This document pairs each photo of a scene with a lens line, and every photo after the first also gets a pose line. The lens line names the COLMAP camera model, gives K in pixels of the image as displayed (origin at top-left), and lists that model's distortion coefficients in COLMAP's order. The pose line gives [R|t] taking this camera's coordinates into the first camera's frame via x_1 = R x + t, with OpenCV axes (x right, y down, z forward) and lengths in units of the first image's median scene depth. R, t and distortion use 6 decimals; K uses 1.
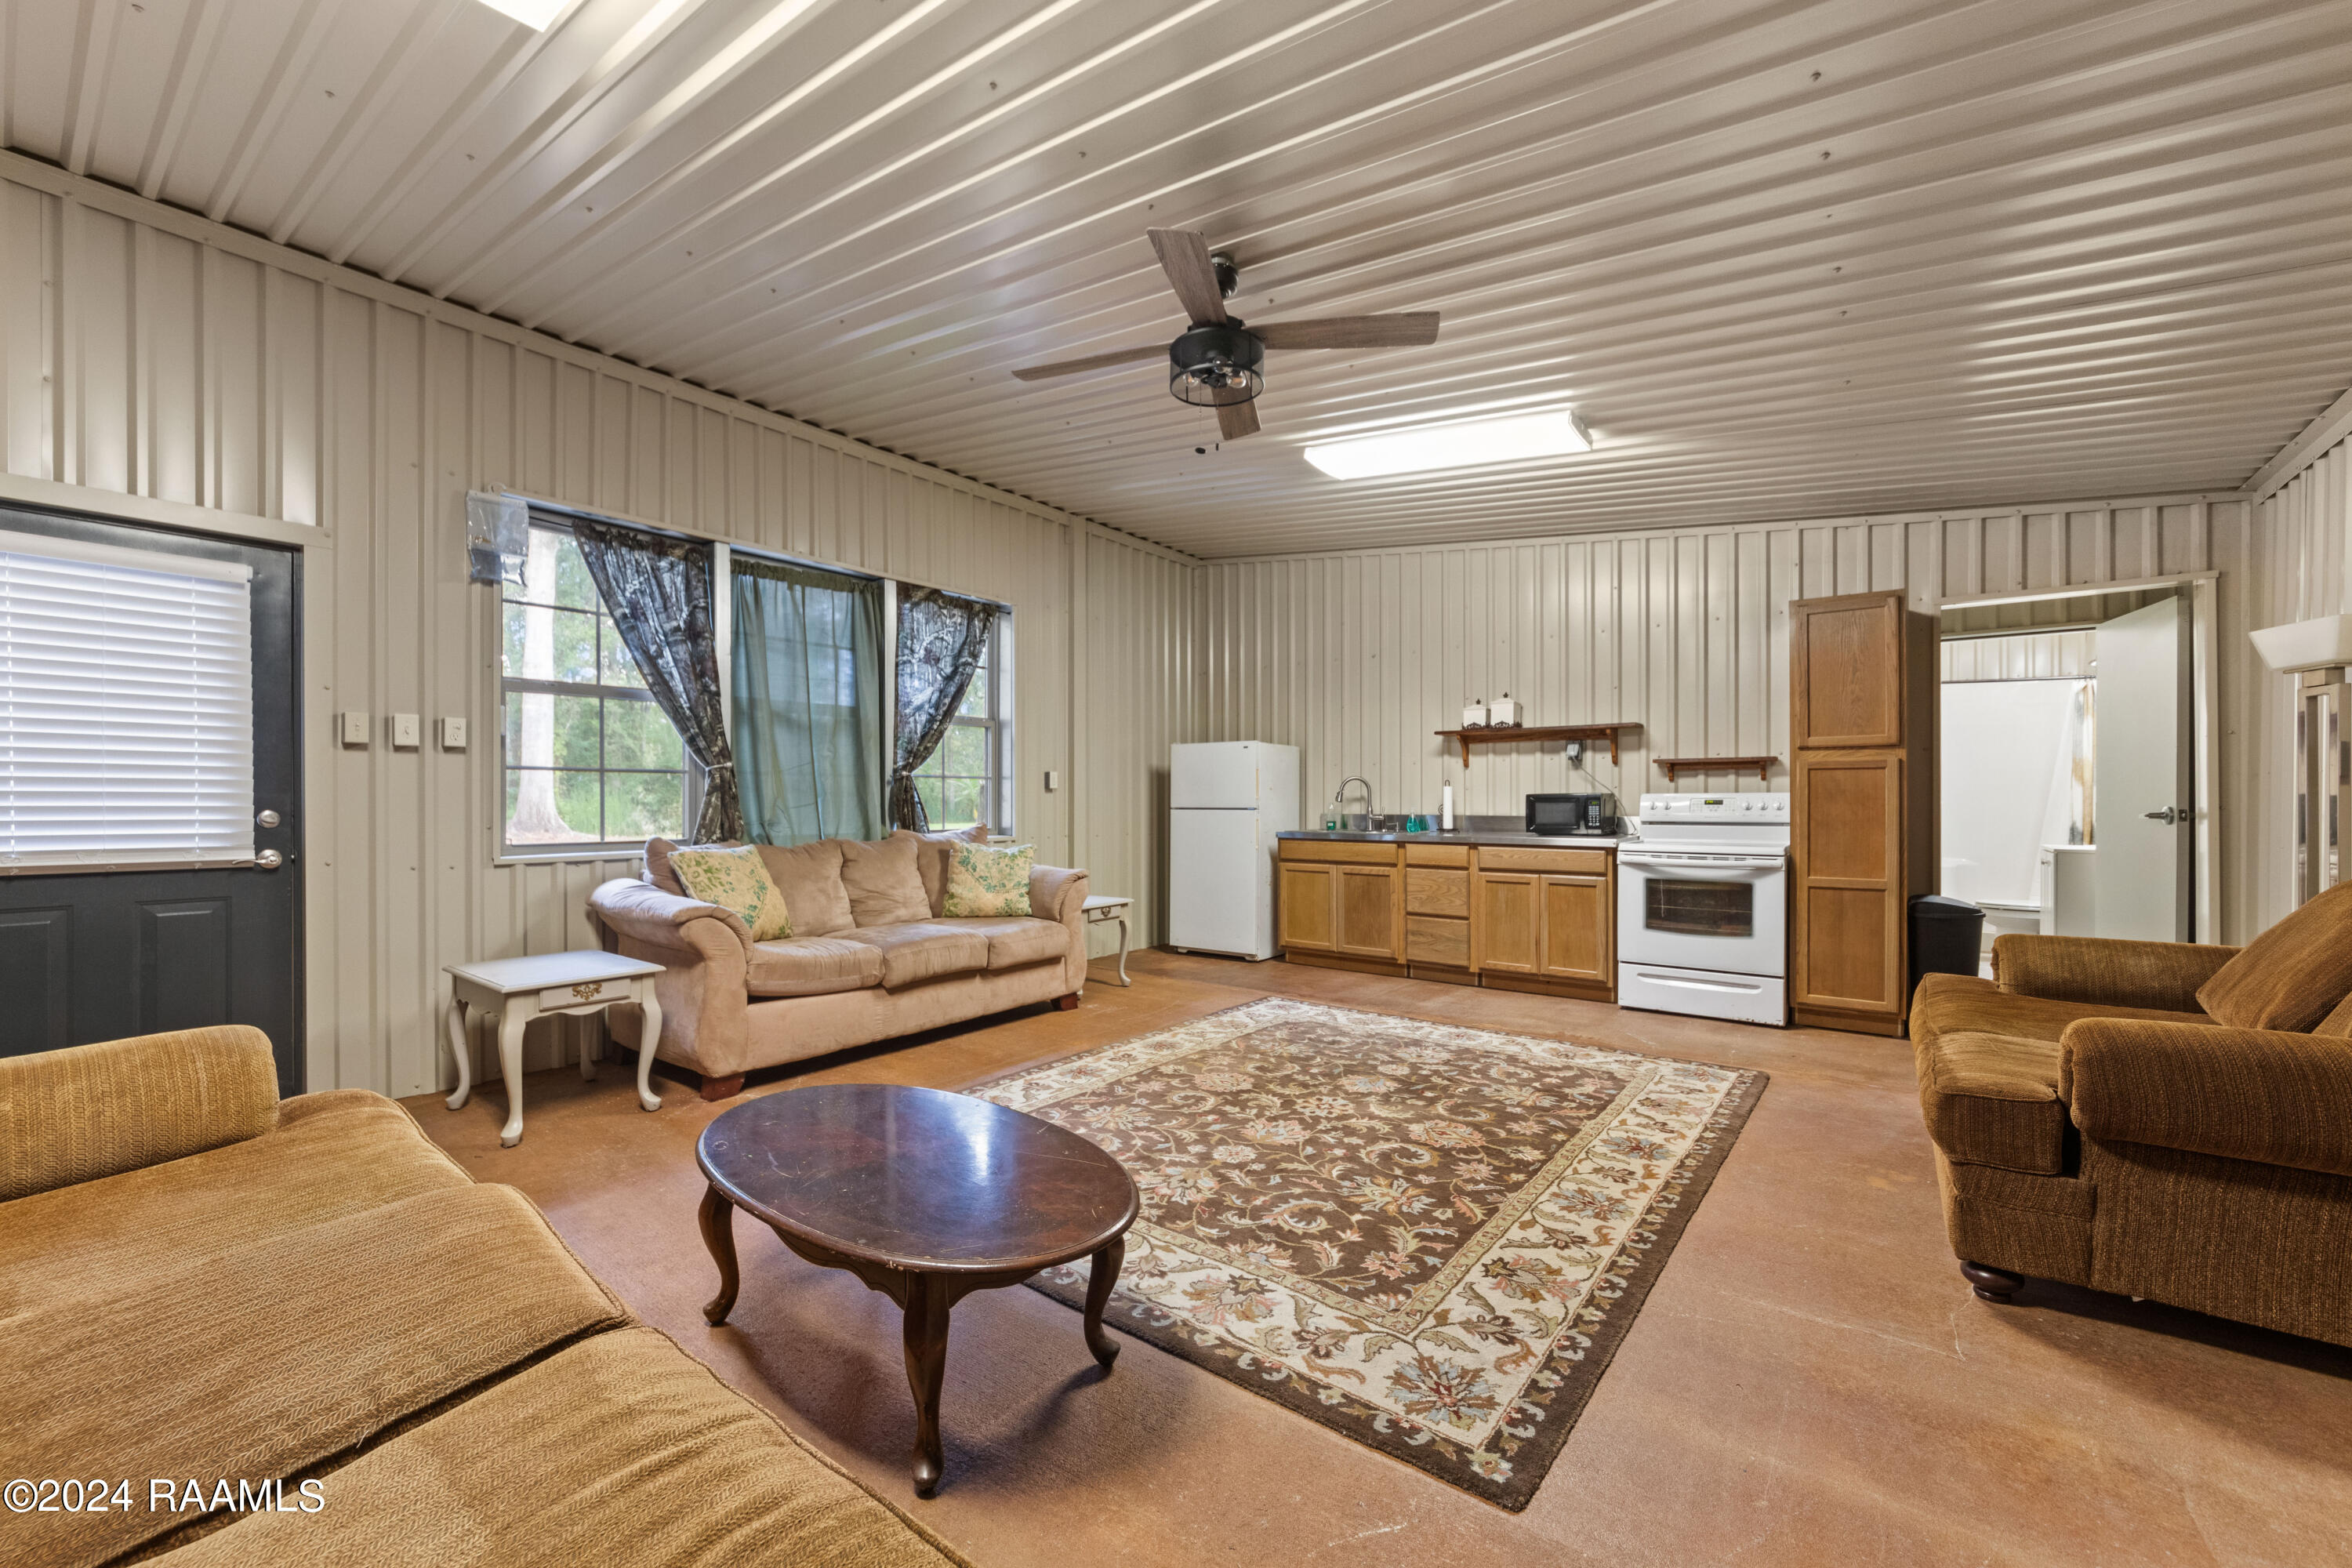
lens RADIAL K [[931.3, 0, 1174.4], [0, 931.3, 792.9], [0, 0, 1]] dist [-0.012343, 0.003332]
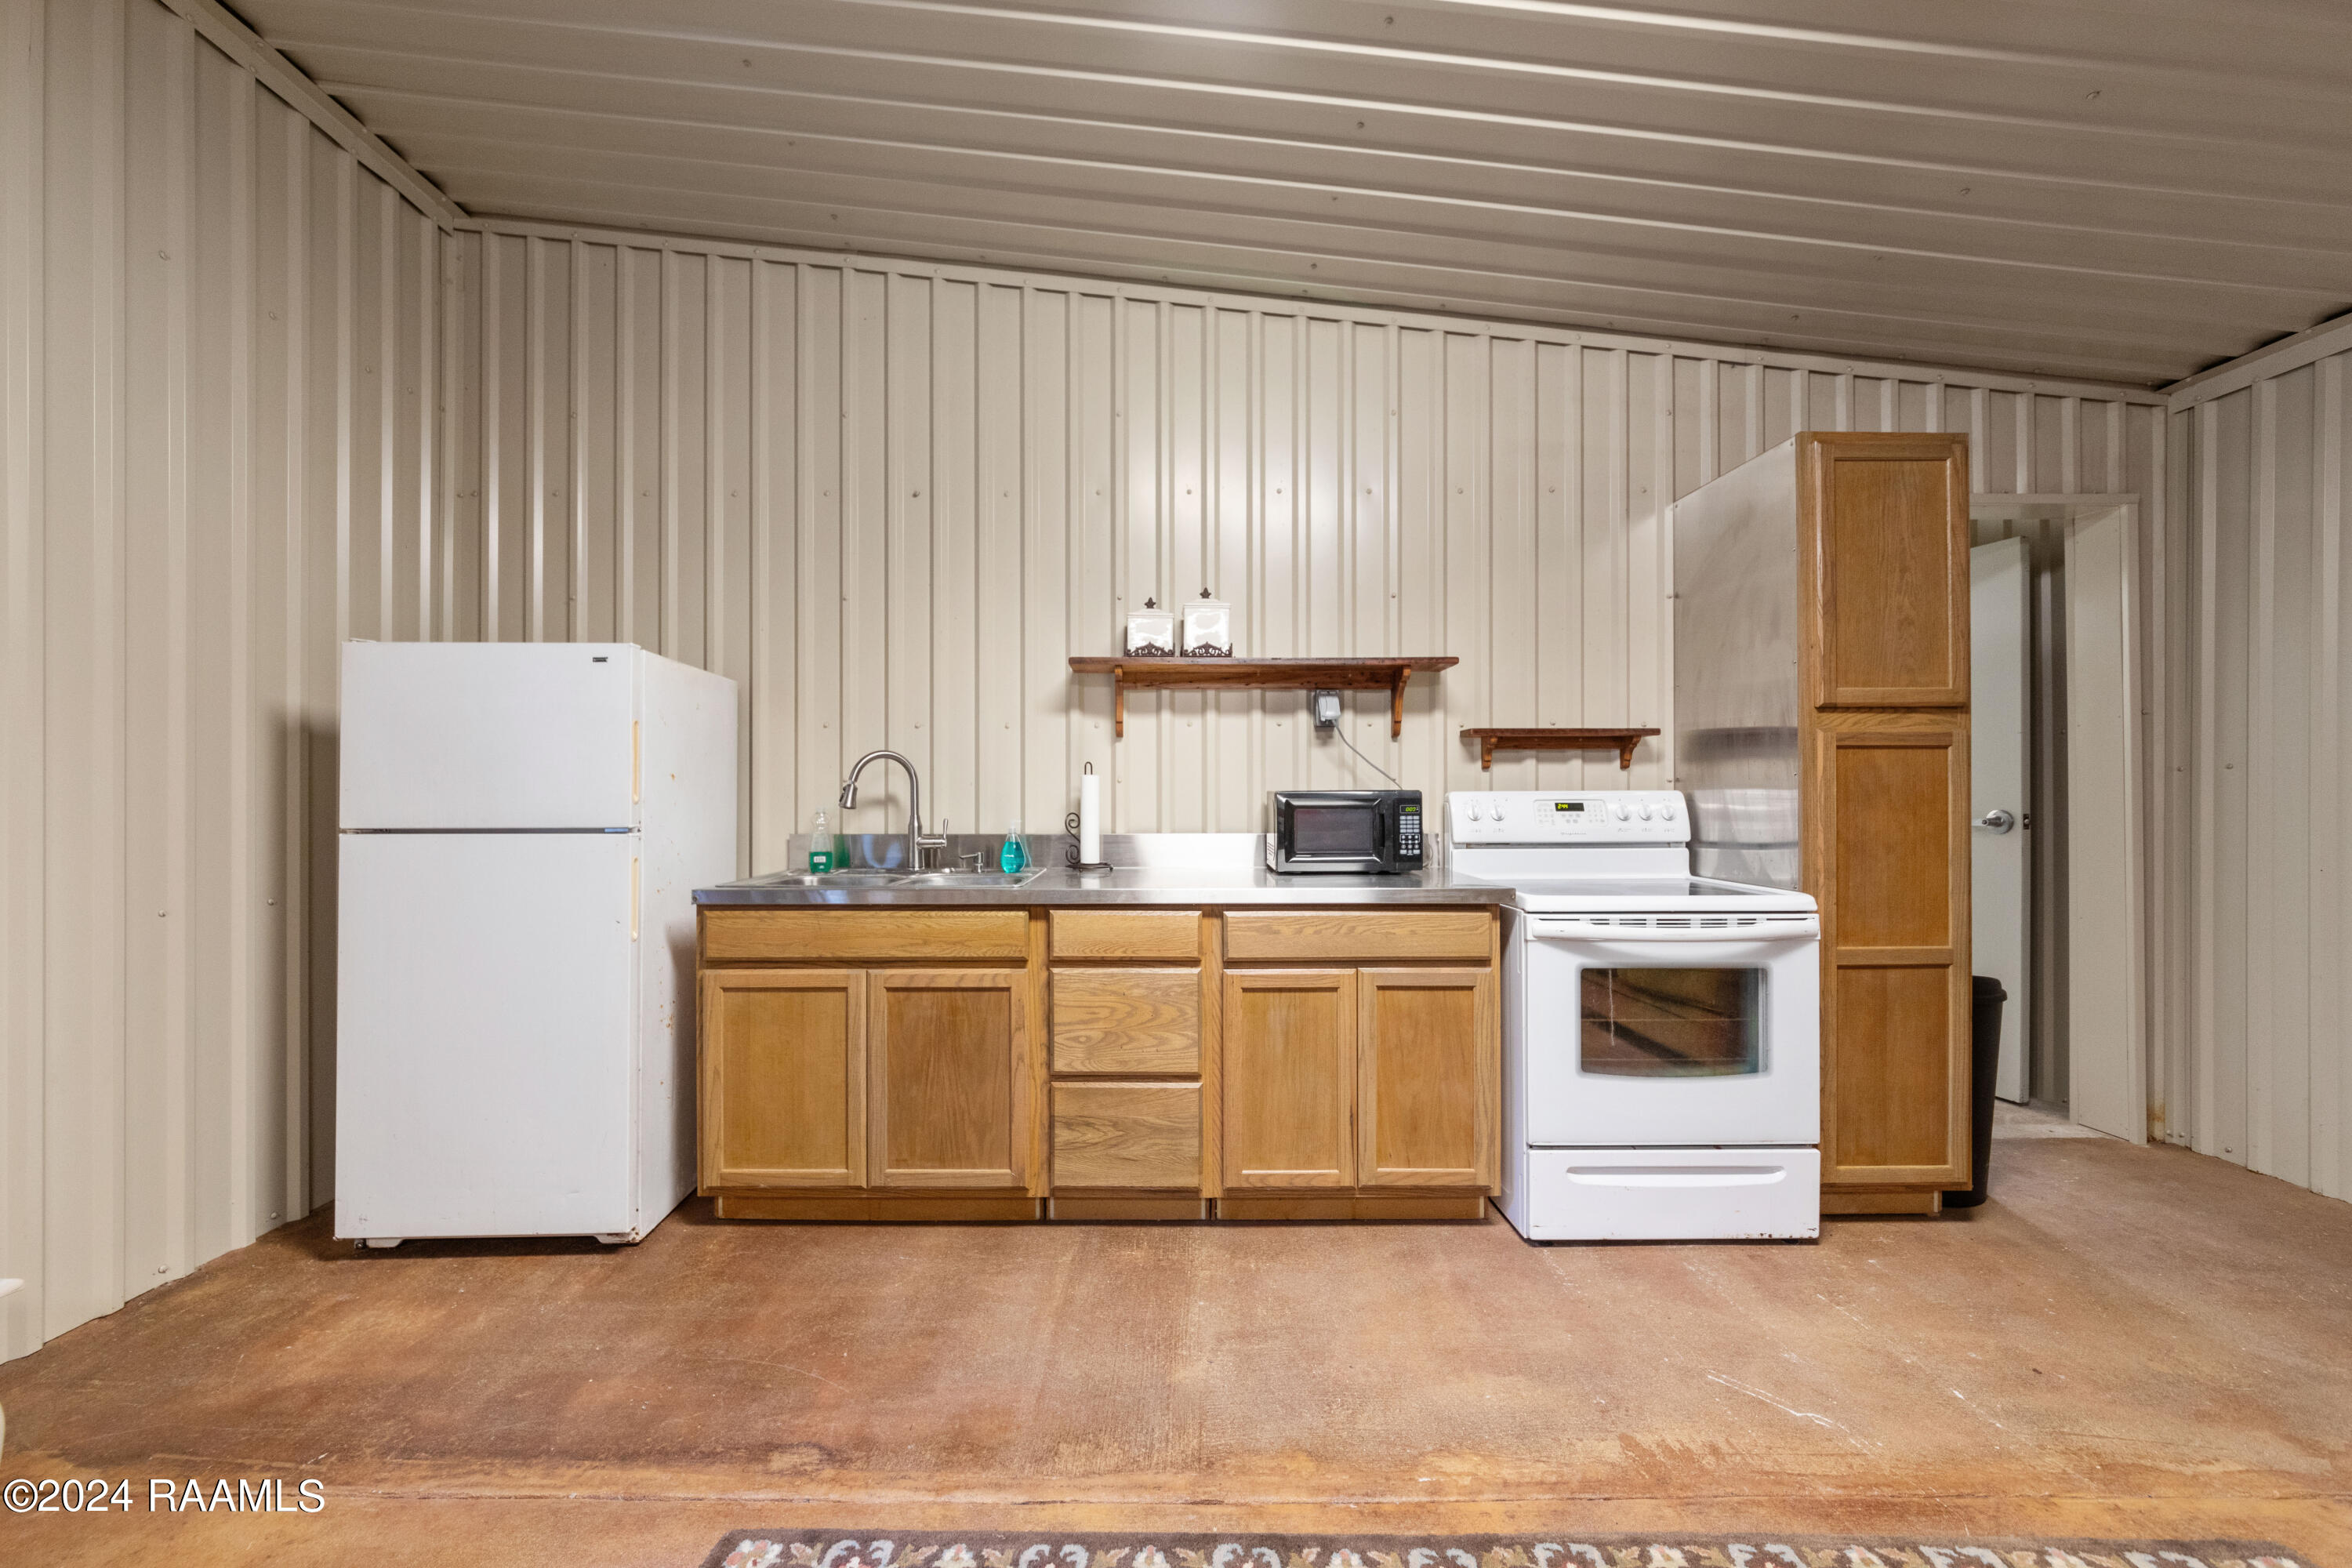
lens RADIAL K [[931.3, 0, 1149.6], [0, 931.3, 789.2], [0, 0, 1]] dist [-0.012343, 0.003332]
pose [[0.799920, 0.001543, 0.600105, 0.039200], [-0.003229, 0.999993, 0.001734, -0.000619], [-0.600098, -0.003324, 0.799919, 0.731829]]
